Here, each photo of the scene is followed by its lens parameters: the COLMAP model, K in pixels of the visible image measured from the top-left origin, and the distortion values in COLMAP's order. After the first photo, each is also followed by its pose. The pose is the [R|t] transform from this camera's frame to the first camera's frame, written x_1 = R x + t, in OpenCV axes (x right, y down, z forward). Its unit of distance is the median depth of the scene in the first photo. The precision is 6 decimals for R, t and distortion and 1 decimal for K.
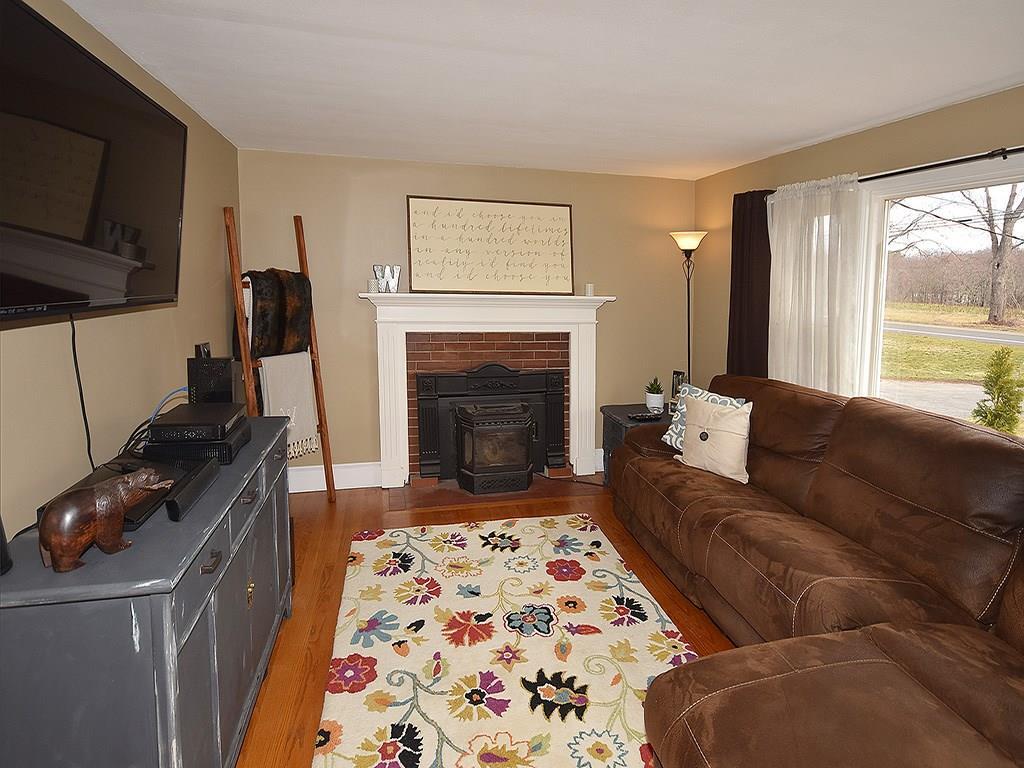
lens RADIAL K [[522.3, 0, 512.0], [0, 522.3, 384.0], [0, 0, 1]] dist [-0.001079, 0.001632]
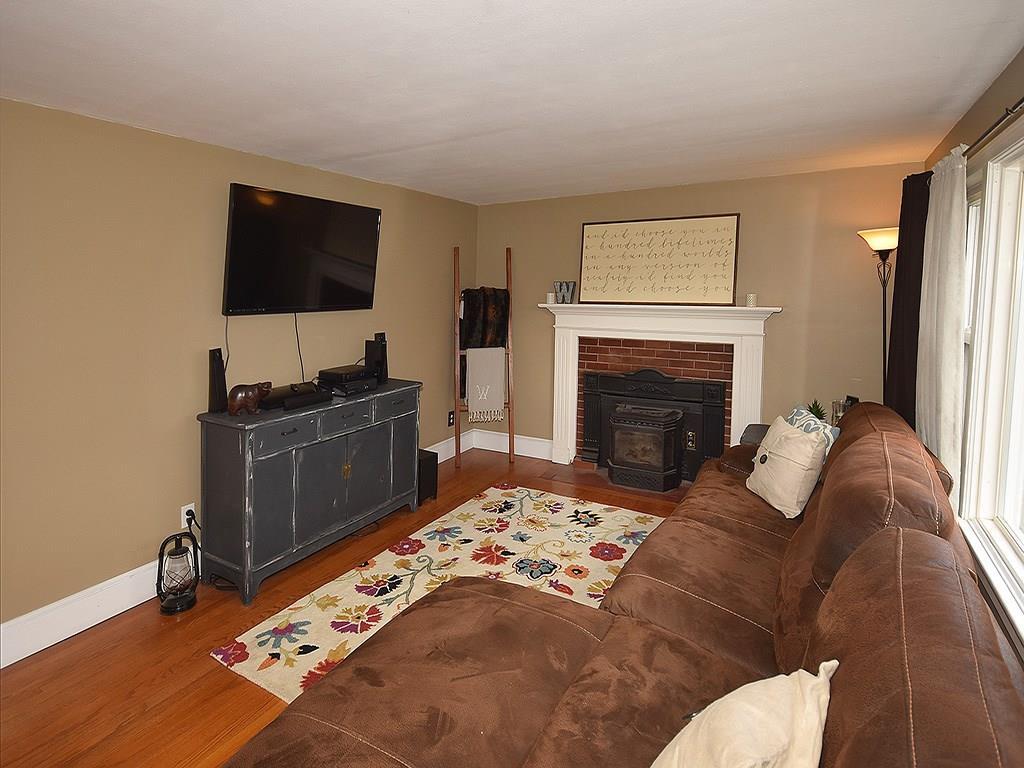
lens RADIAL K [[522.3, 0, 512.0], [0, 522.3, 384.0], [0, 0, 1]] dist [-0.001079, 0.001632]
pose [[0.730934, 0.100408, -0.675021, 0.570860], [-0.116073, 0.992997, 0.022018, 0.000598], [0.672505, 0.062259, 0.737470, 0.019623]]
